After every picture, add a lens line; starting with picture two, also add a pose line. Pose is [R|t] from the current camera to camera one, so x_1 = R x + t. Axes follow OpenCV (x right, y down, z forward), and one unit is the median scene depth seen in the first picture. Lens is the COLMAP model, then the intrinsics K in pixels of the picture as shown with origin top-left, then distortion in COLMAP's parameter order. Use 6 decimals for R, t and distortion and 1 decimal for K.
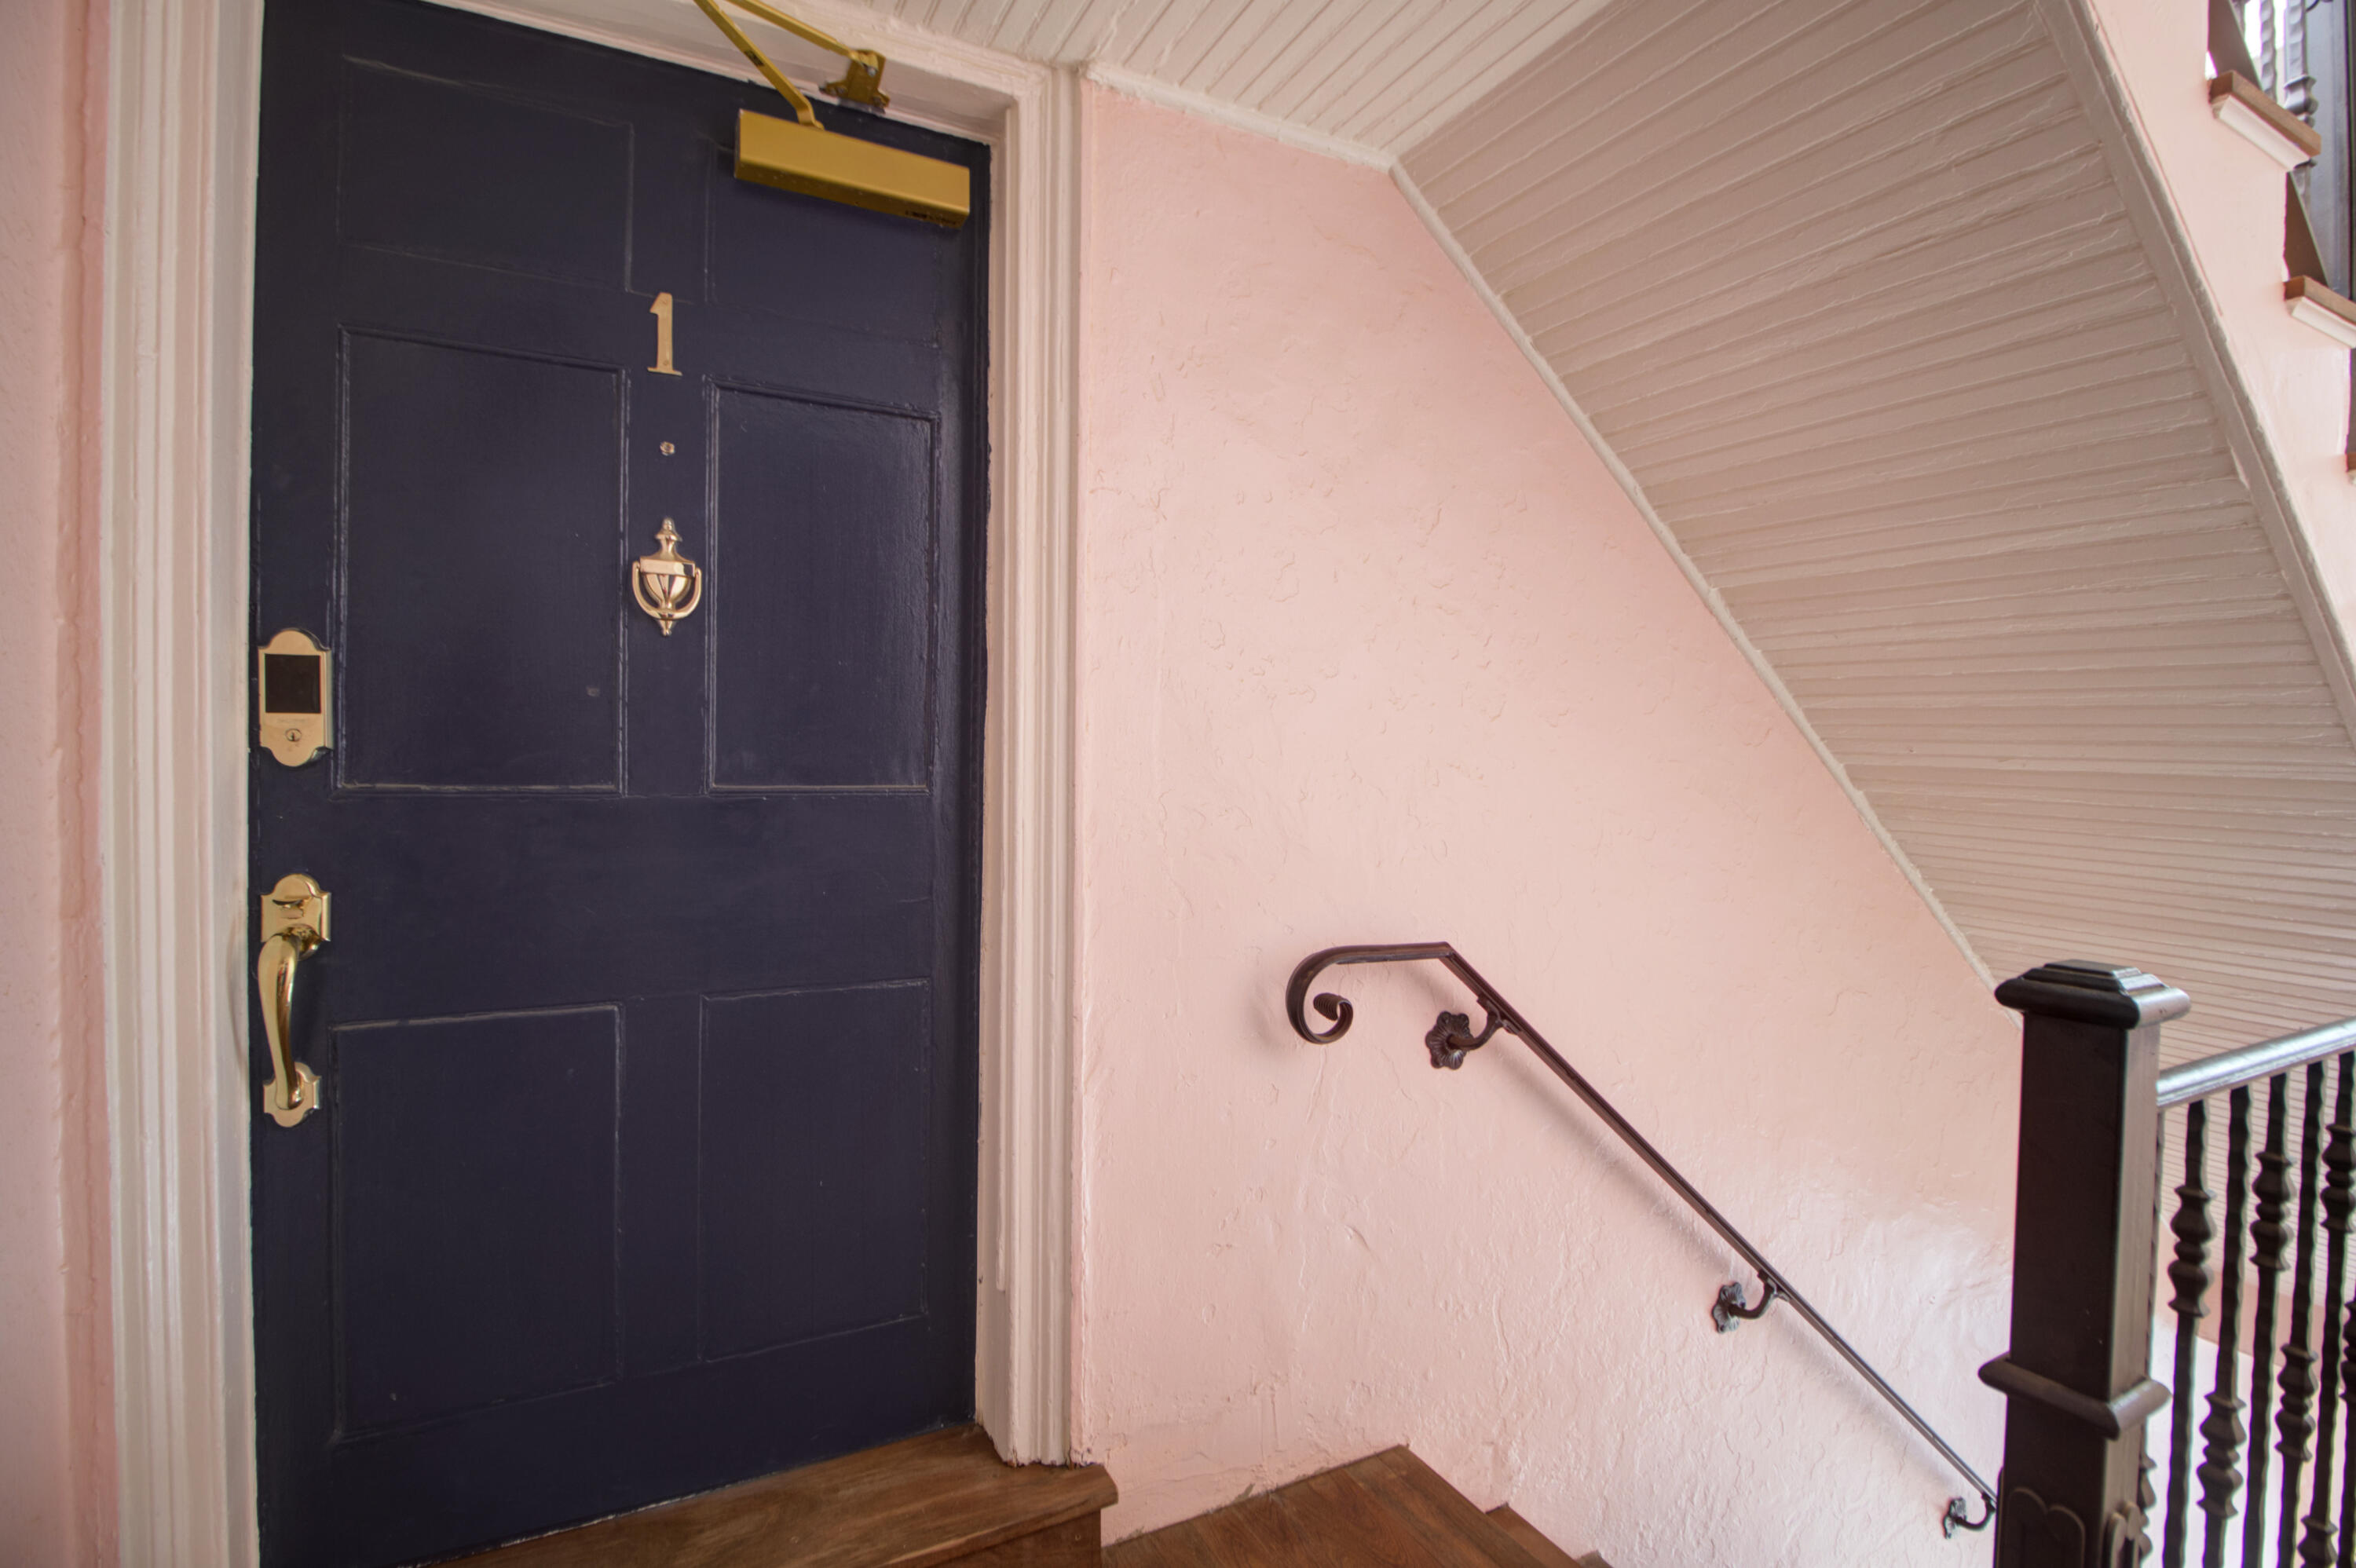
lens RADIAL K [[1086.9, 0, 1180.1], [0, 1086.9, 778.5], [0, 0, 1]] dist [-0.001216, -0.000141]
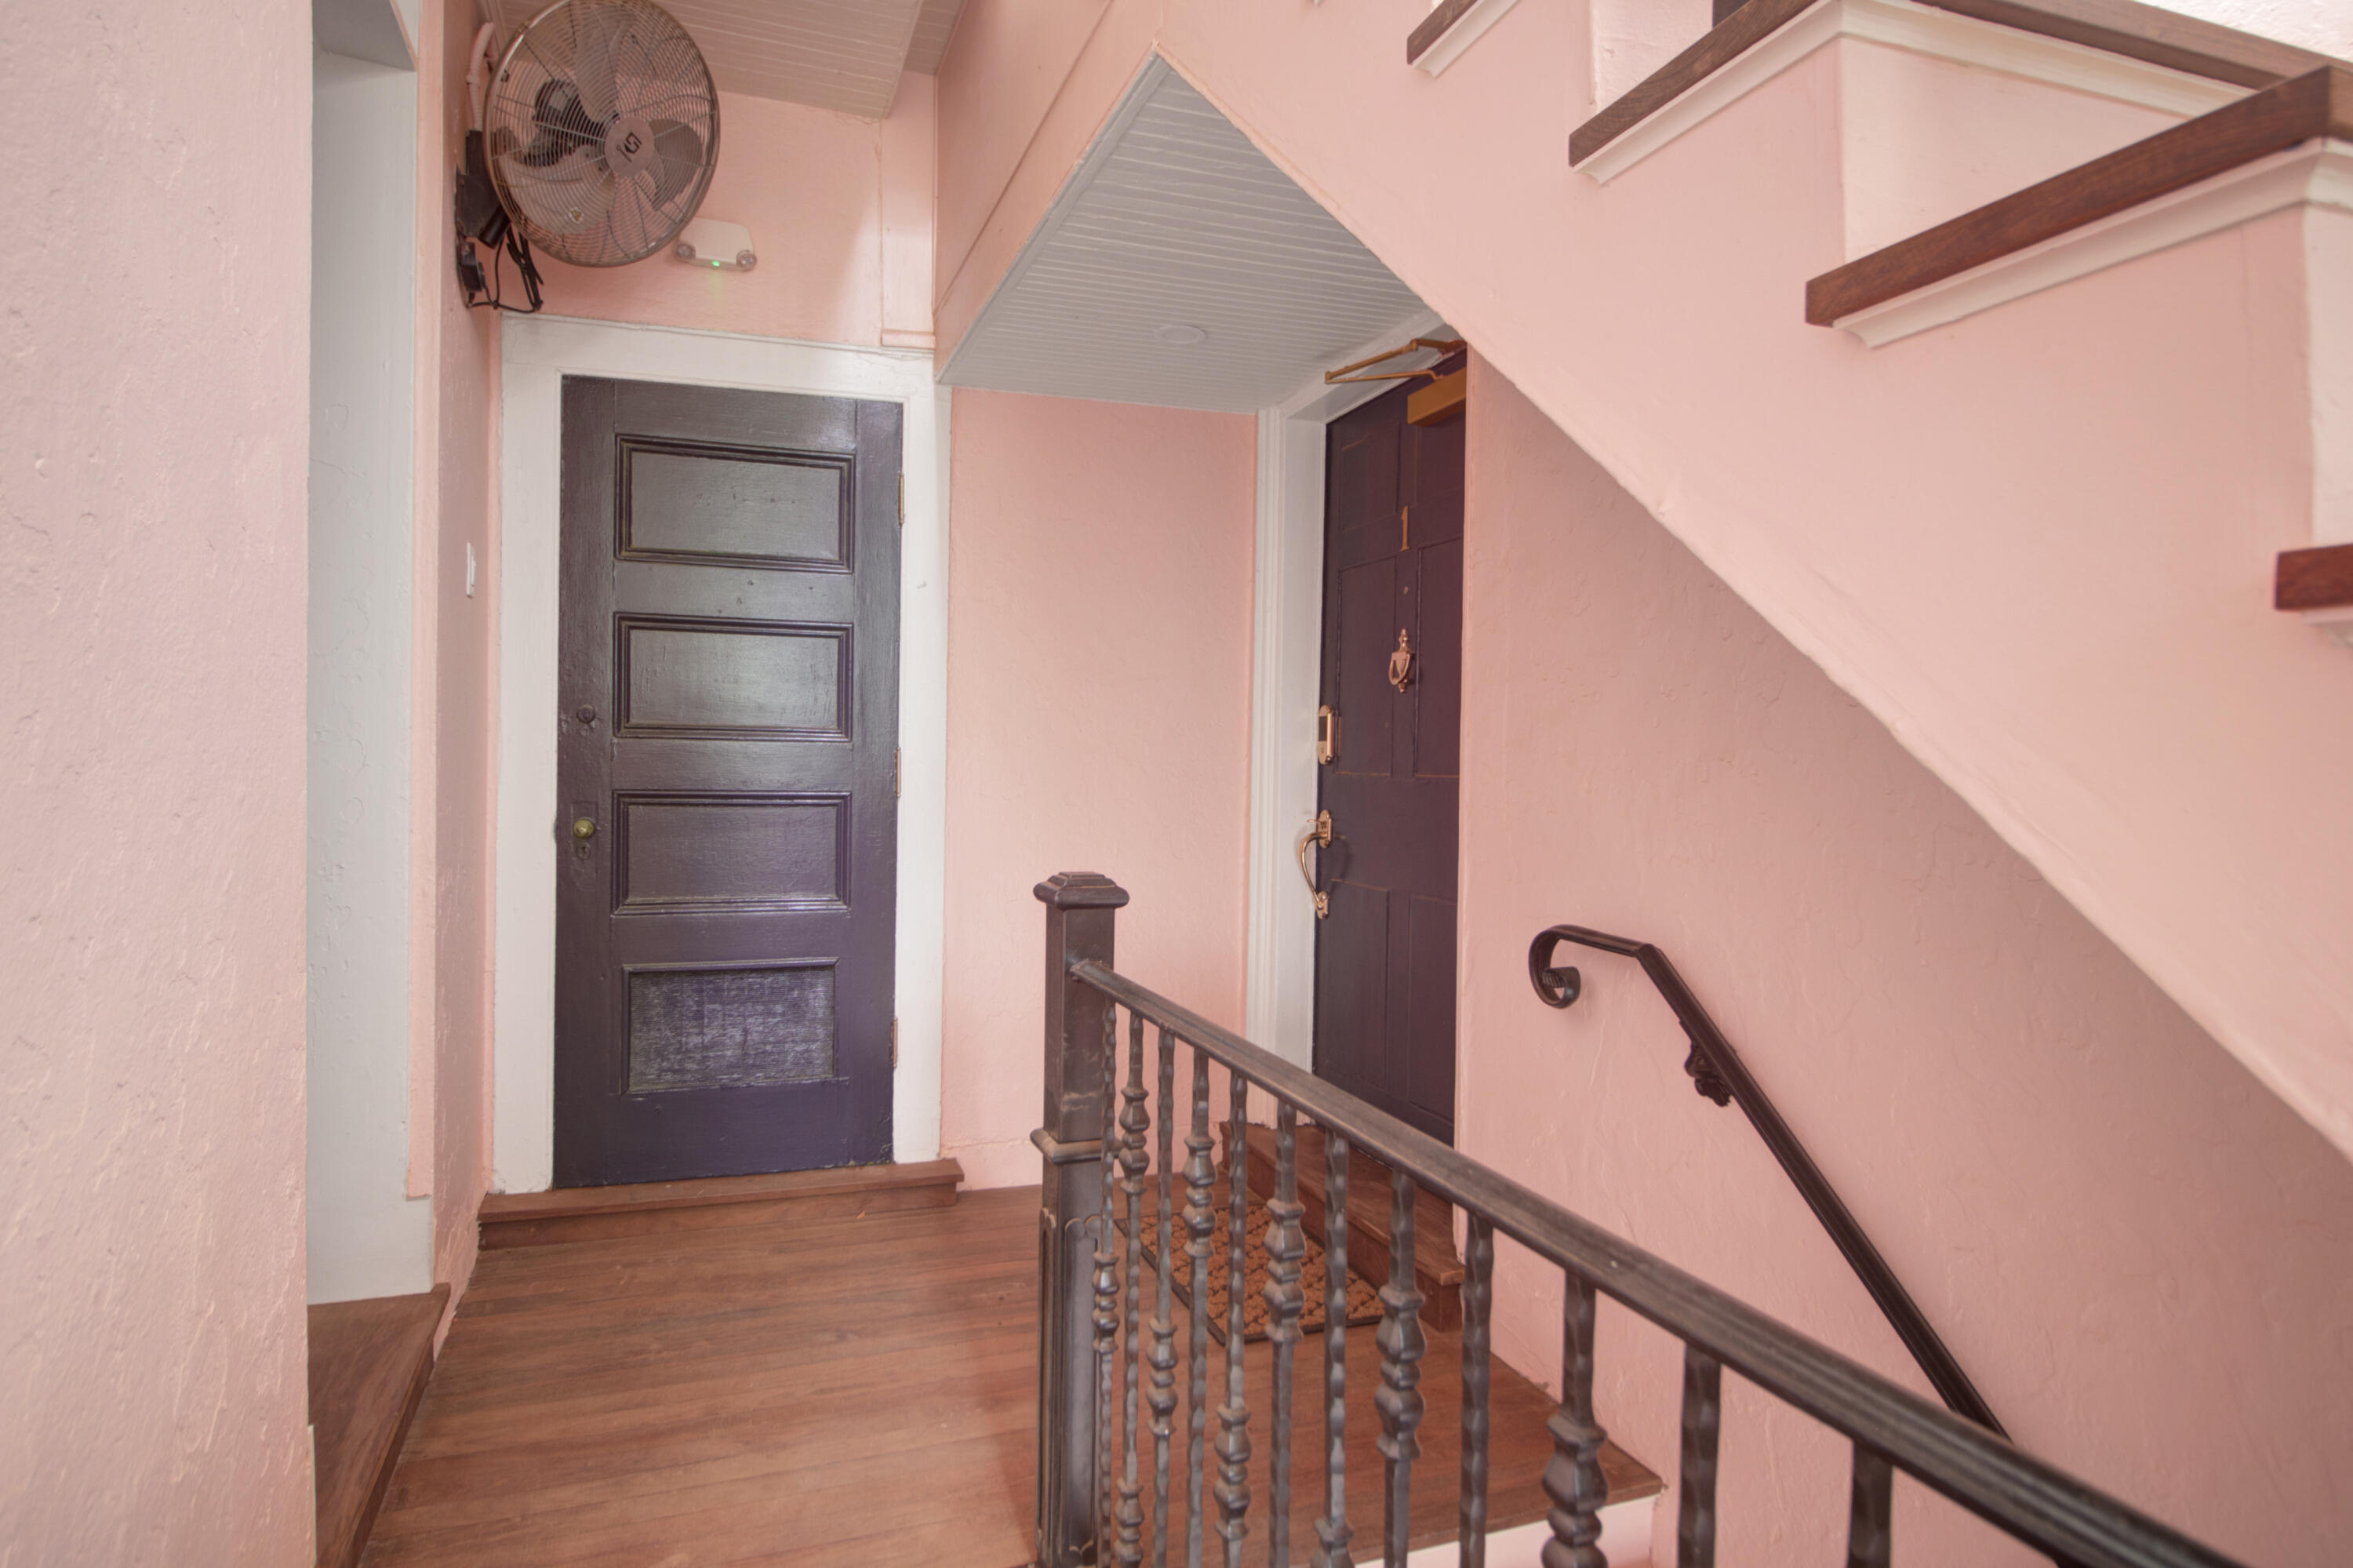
lens RADIAL K [[1330.4, 0, 1176.5], [0, 1330.4, 784.0], [0, 0, 1]] dist [0.000585, 0.000033]
pose [[-0.152736, -0.002098, -0.988265, 1.813746], [-0.041274, 0.999139, 0.004258, 0.029076], [0.987405, 0.041440, -0.152691, 0.979292]]
